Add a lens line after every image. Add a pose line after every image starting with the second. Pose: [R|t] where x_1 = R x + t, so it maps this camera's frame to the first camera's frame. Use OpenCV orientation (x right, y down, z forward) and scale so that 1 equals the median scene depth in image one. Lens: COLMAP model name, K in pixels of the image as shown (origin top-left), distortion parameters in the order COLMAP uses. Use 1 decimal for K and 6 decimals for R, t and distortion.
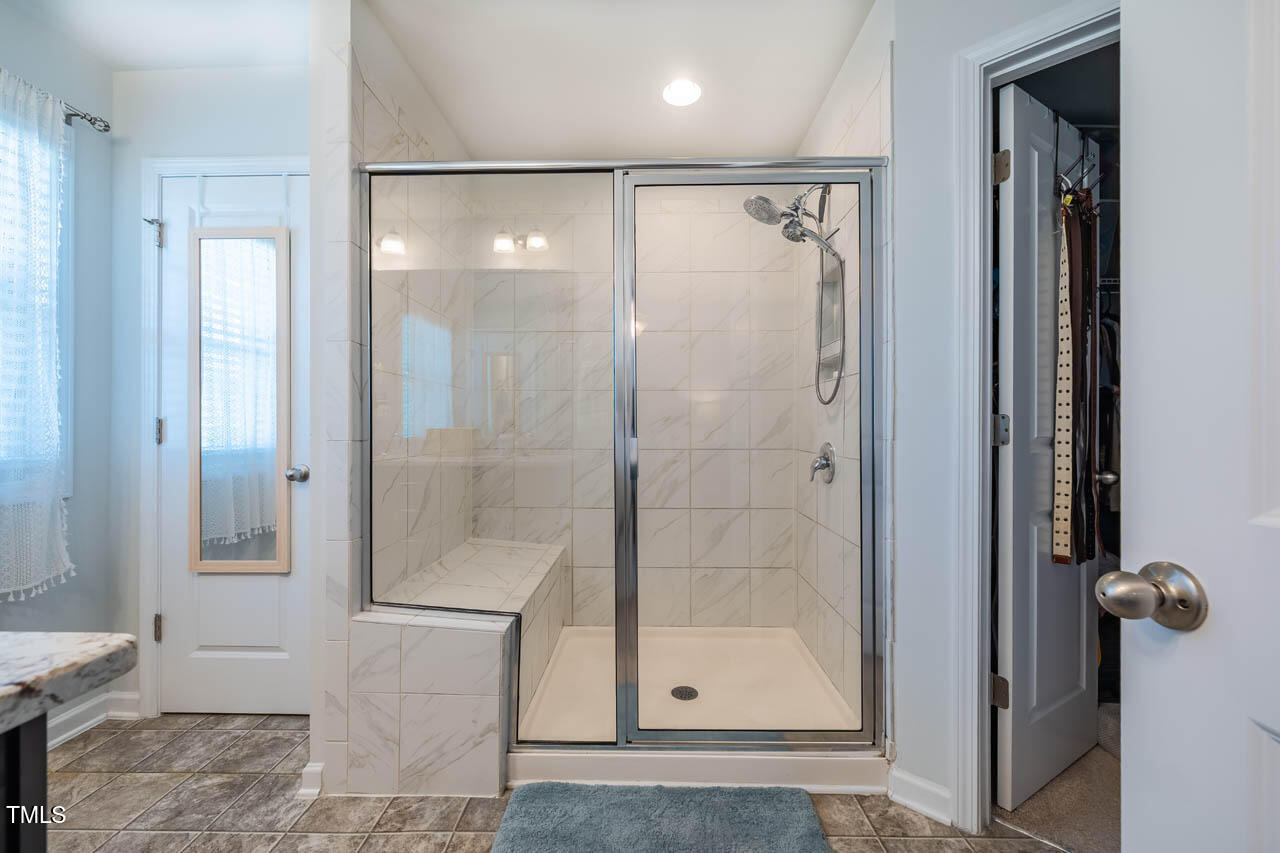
lens RADIAL K [[495.6, 0, 628.4], [0, 495.6, 426.9], [0, 0, 1]] dist [-0.003299, 0.000561]
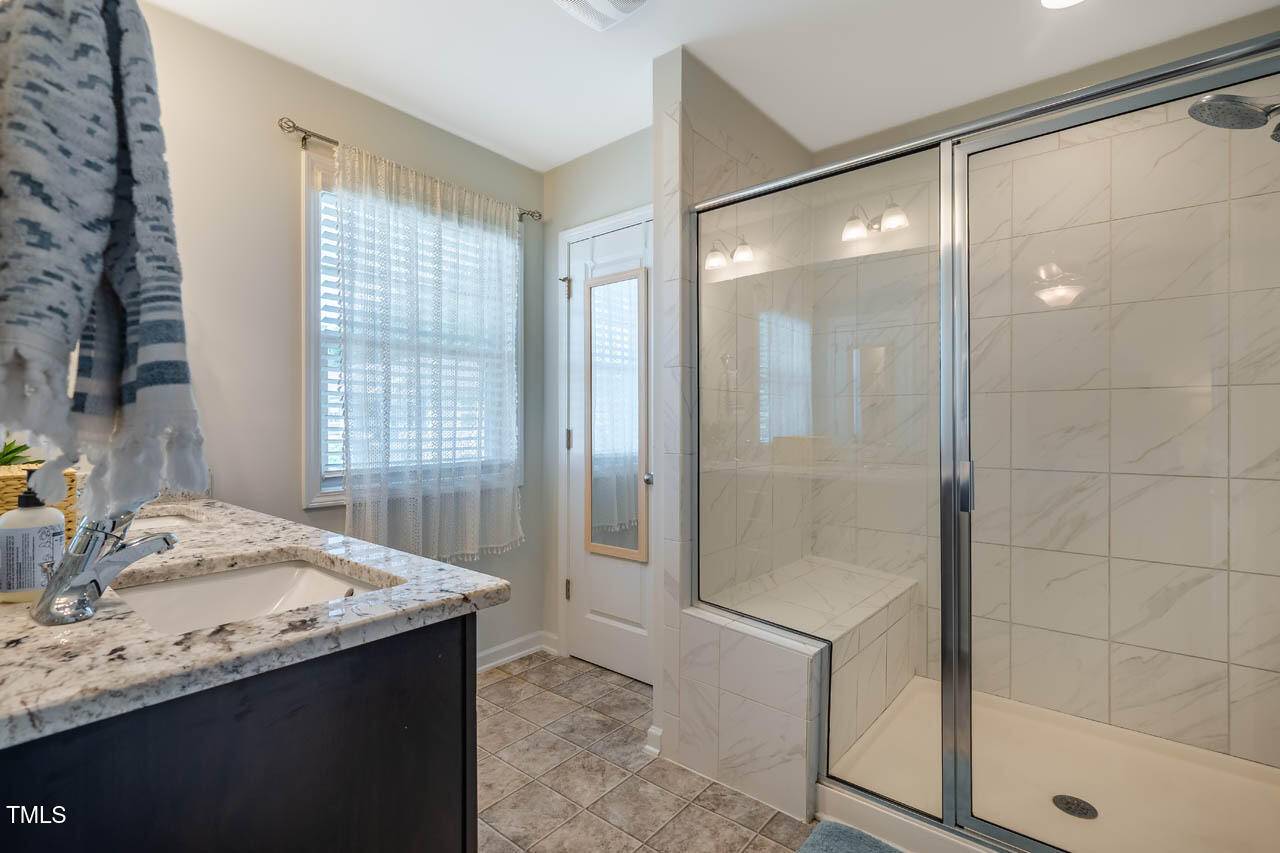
lens RADIAL K [[572.4, 0, 641.6], [0, 572.4, 430.2], [0, 0, 1]] dist [0.000981, 0.000173]
pose [[0.784573, 0.006412, -0.620003, 0.163013], [-0.000936, 0.999958, 0.009157, -0.034651], [0.620036, -0.006604, 0.784546, -0.076848]]
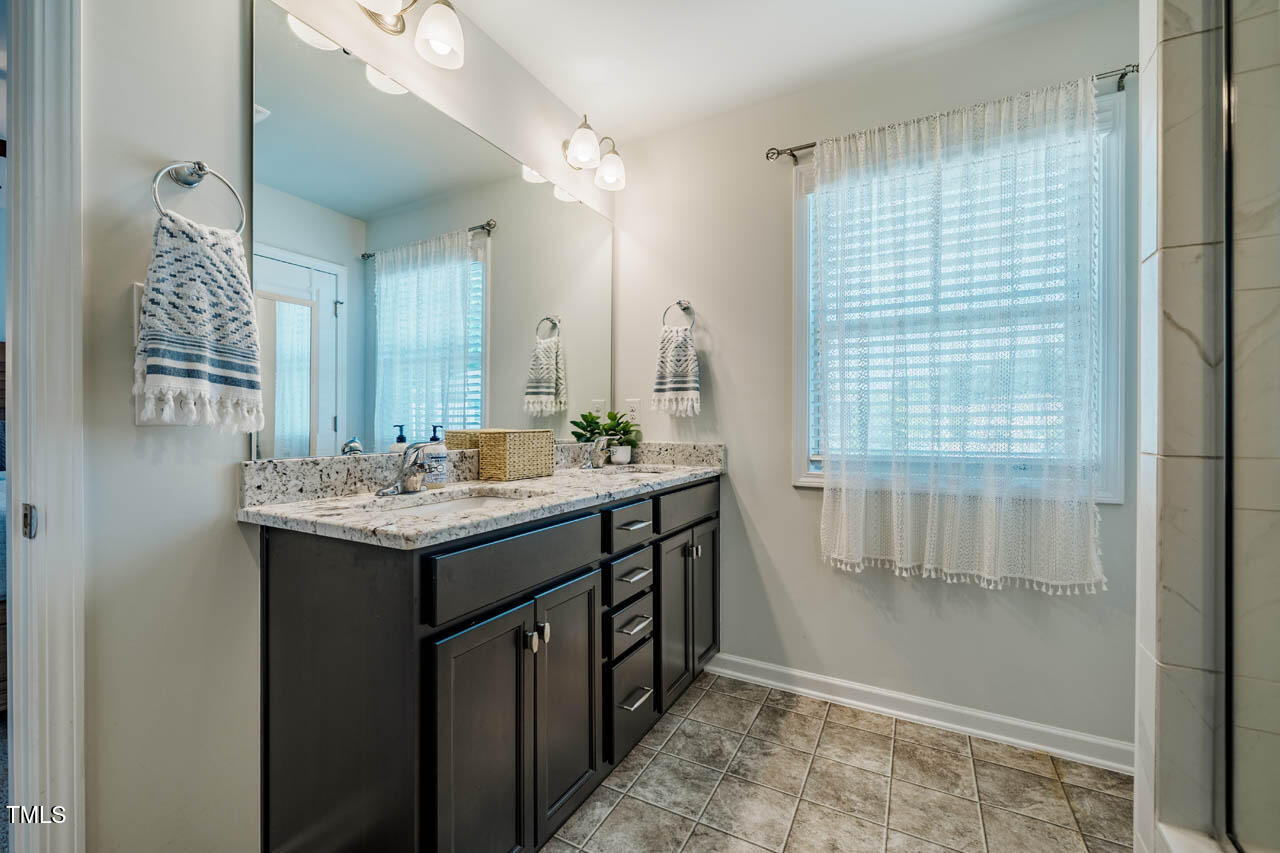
lens RADIAL K [[533.6, 0, 632.2], [0, 533.6, 418.2], [0, 0, 1]] dist [0.001788, -0.001171]
pose [[-0.458259, 0.002207, -0.888816, 0.153382], [0.002606, 0.999996, 0.001140, -0.020727], [0.888815, -0.001794, -0.458263, 0.595687]]
